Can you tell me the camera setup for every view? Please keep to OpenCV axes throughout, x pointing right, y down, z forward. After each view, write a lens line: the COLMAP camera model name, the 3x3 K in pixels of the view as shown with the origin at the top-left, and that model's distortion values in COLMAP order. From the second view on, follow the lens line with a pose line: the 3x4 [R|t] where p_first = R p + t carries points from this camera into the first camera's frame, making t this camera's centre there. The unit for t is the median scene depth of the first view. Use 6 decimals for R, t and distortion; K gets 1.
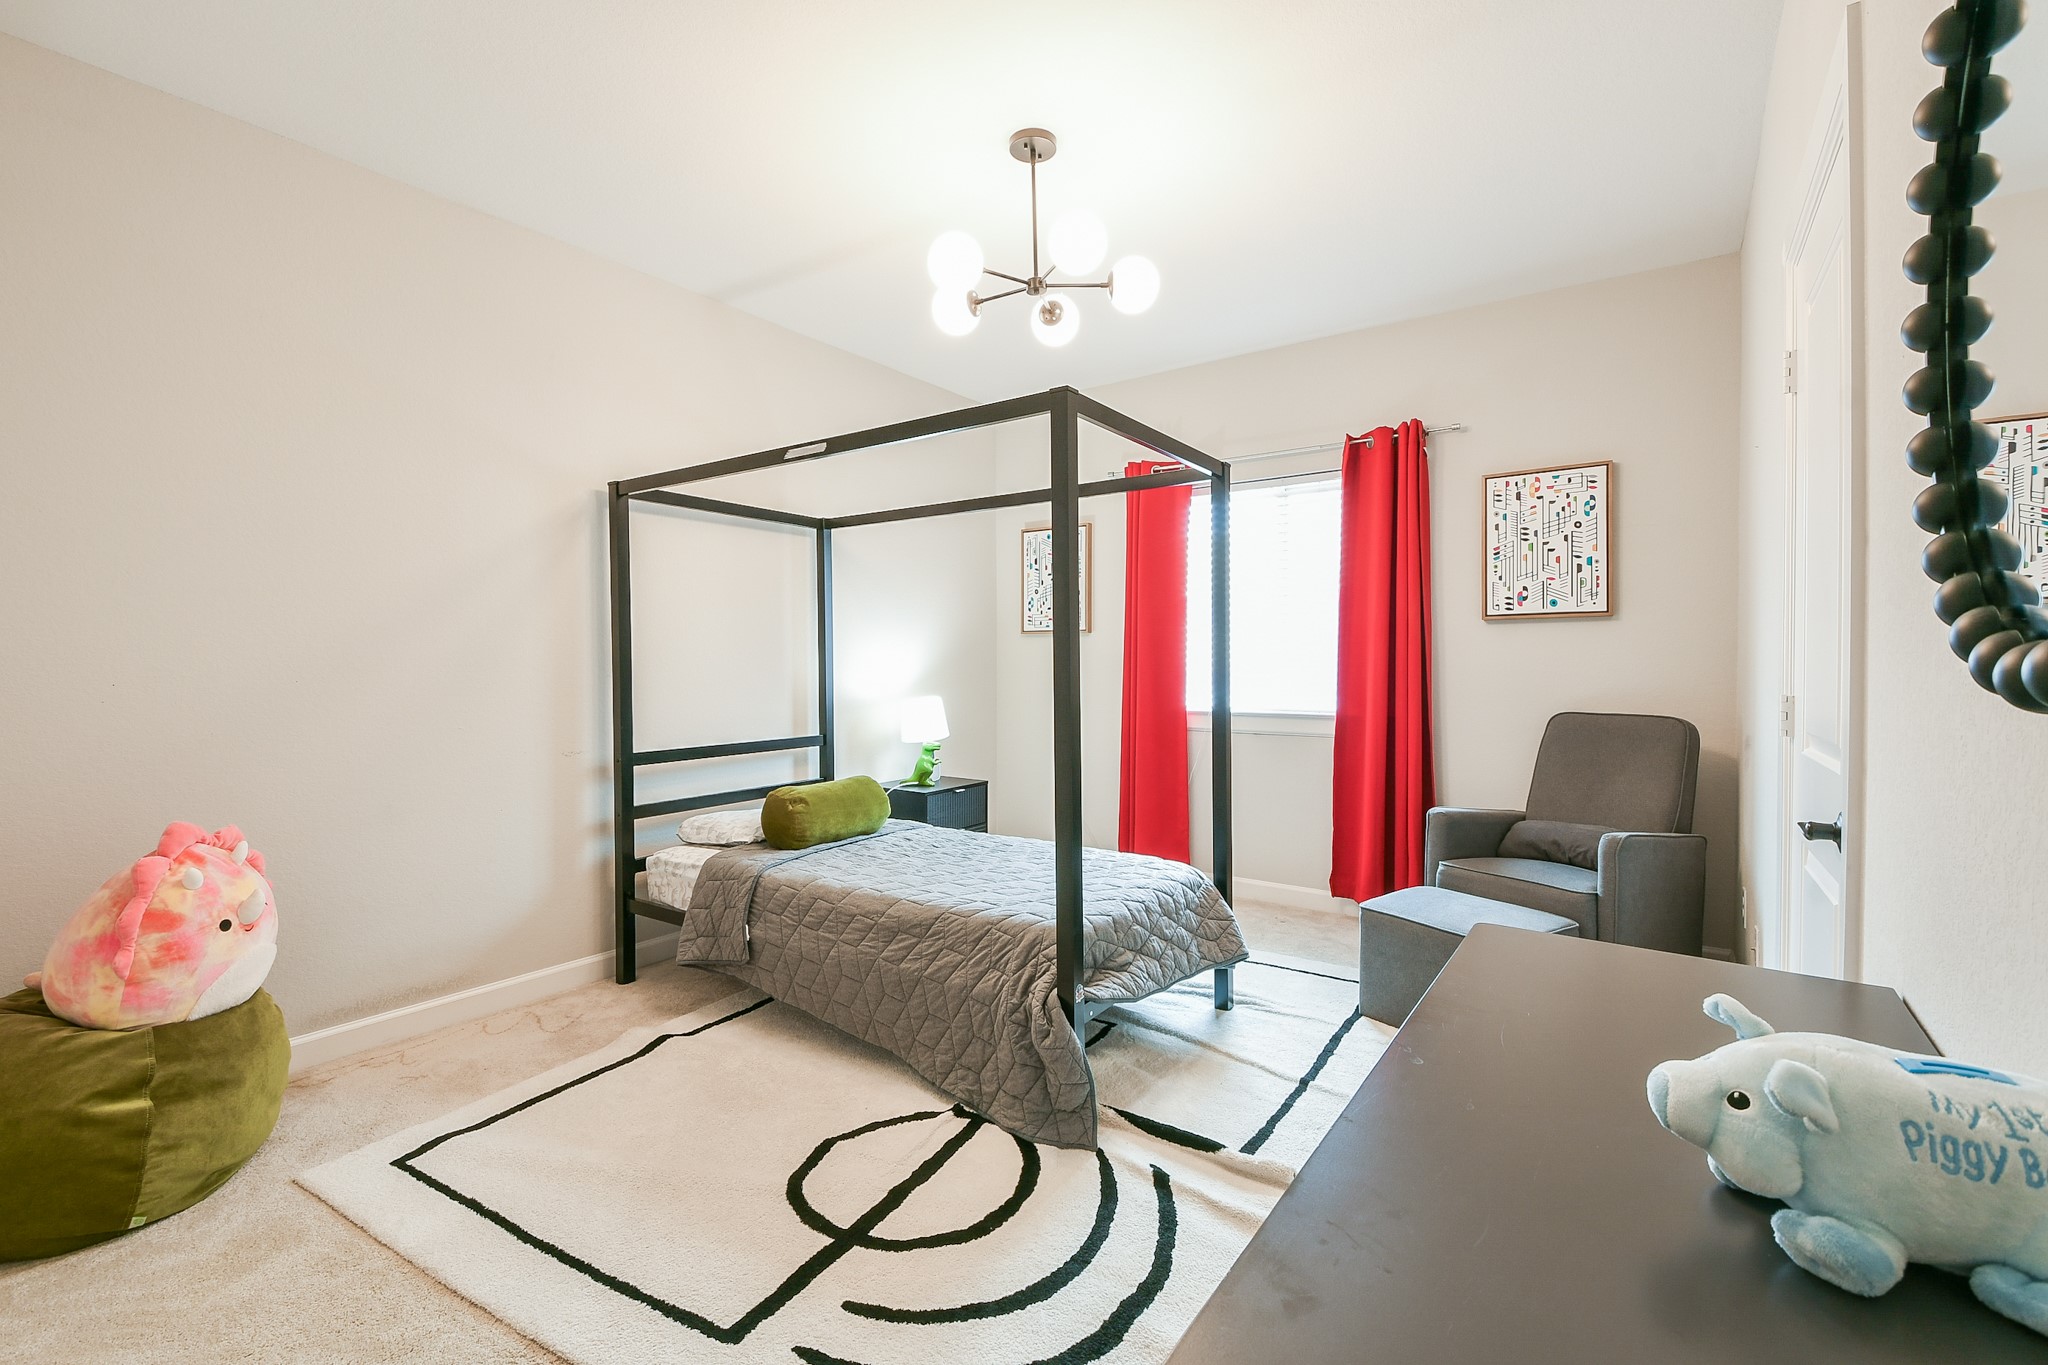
lens RADIAL K [[919.9, 0, 989.0], [0, 919.9, 660.6], [0, 0, 1]] dist [0.000498, -0.001142]
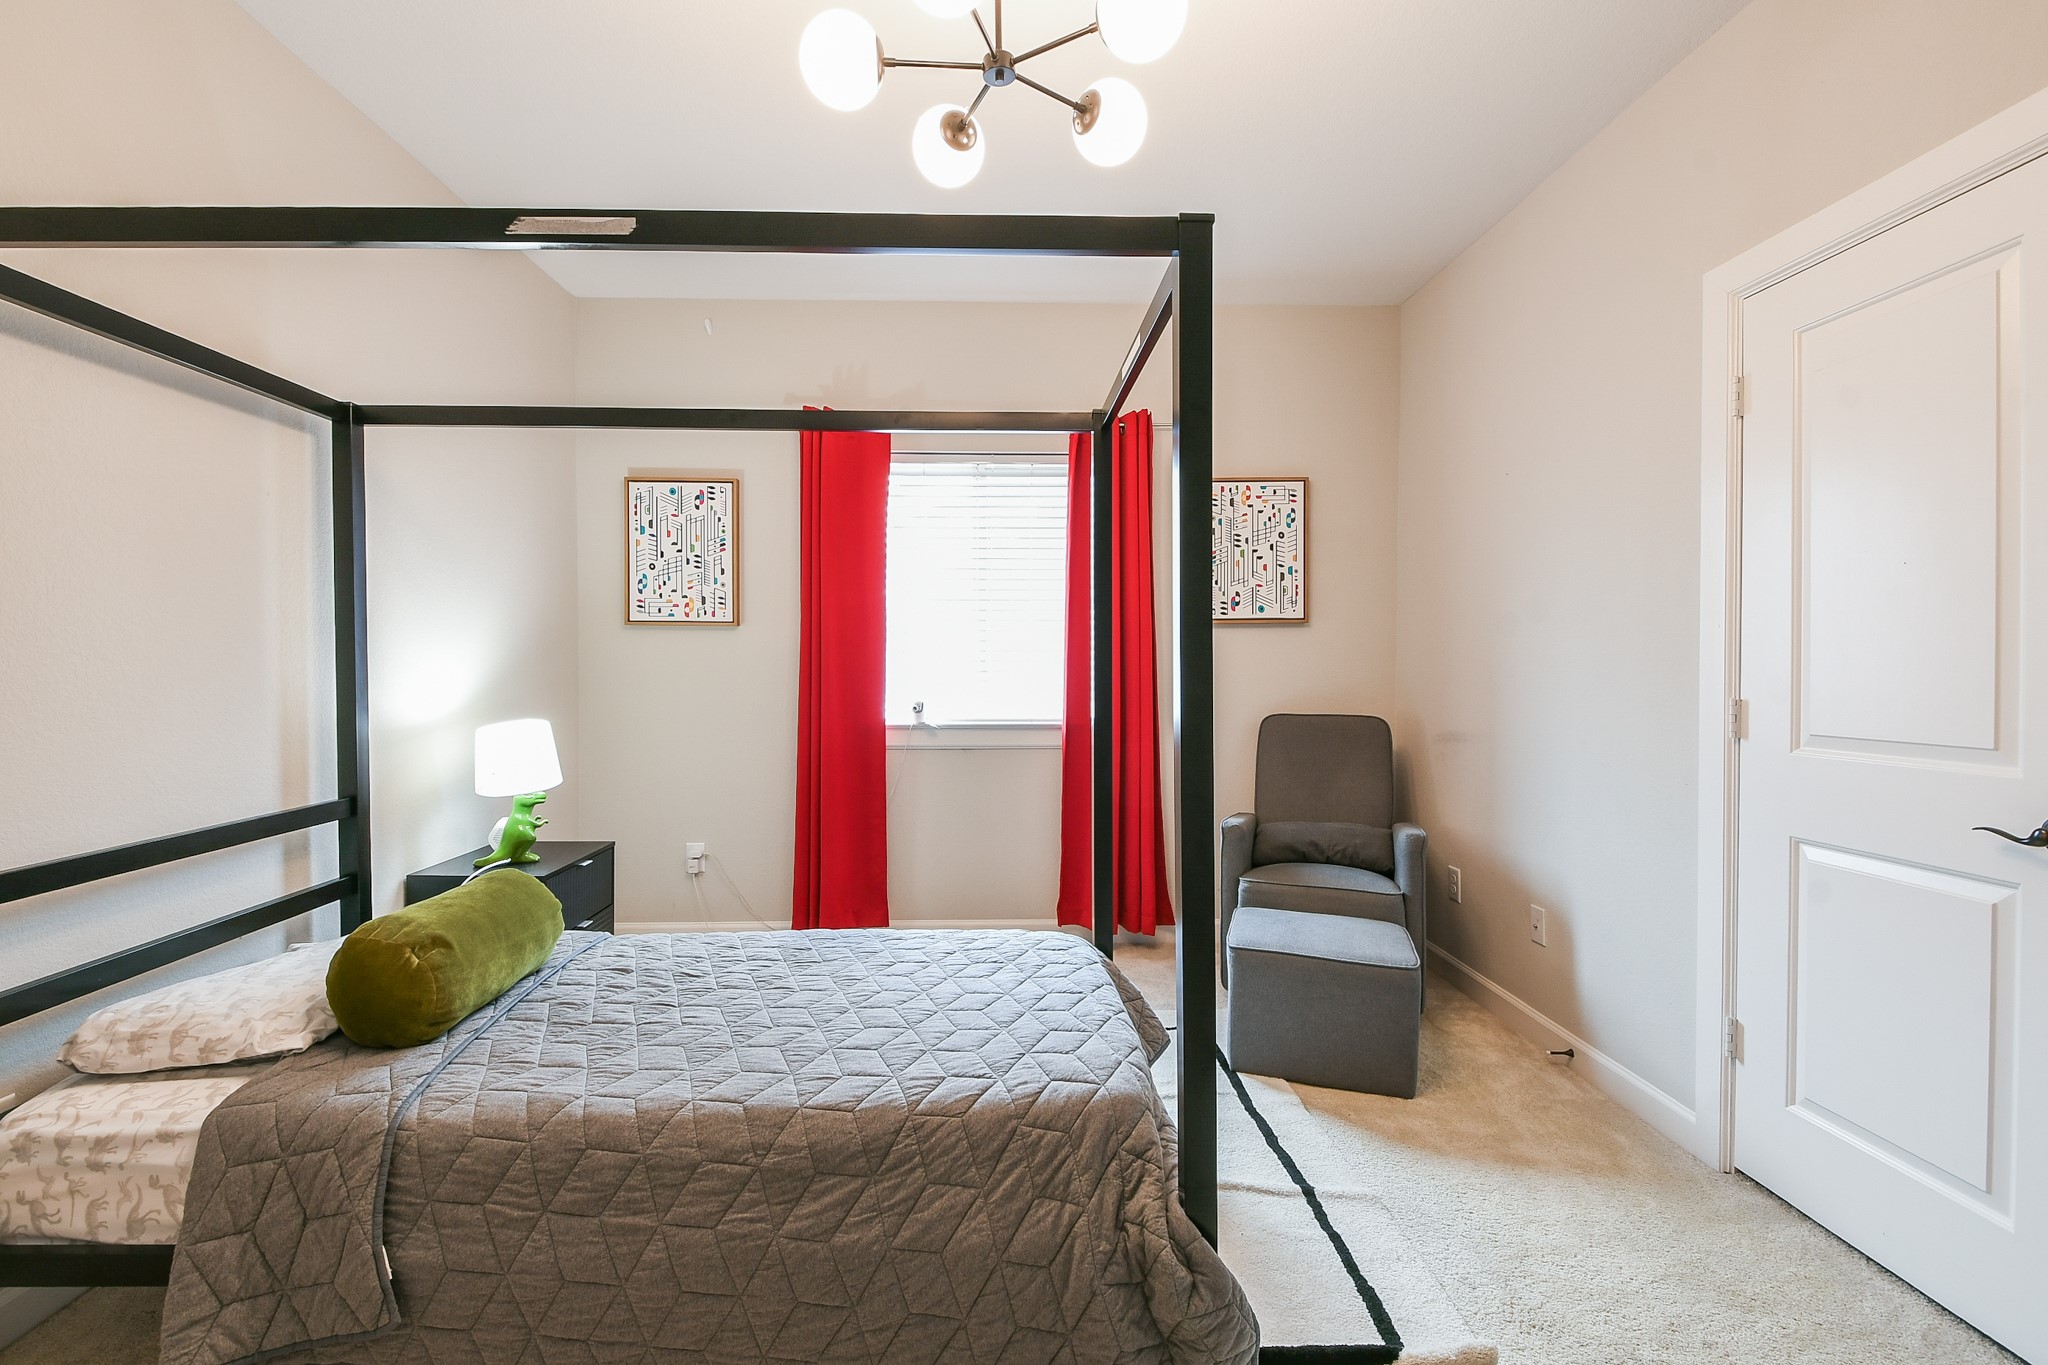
lens RADIAL K [[923.1, 0, 1016.5], [0, 923.1, 652.8], [0, 0, 1]] dist [0.037980, -0.035019]
pose [[0.782142, 0.006994, 0.623061, -0.253786], [-0.004462, 0.999974, -0.005624, -0.006378], [-0.623085, 0.001619, 0.782153, 0.363295]]
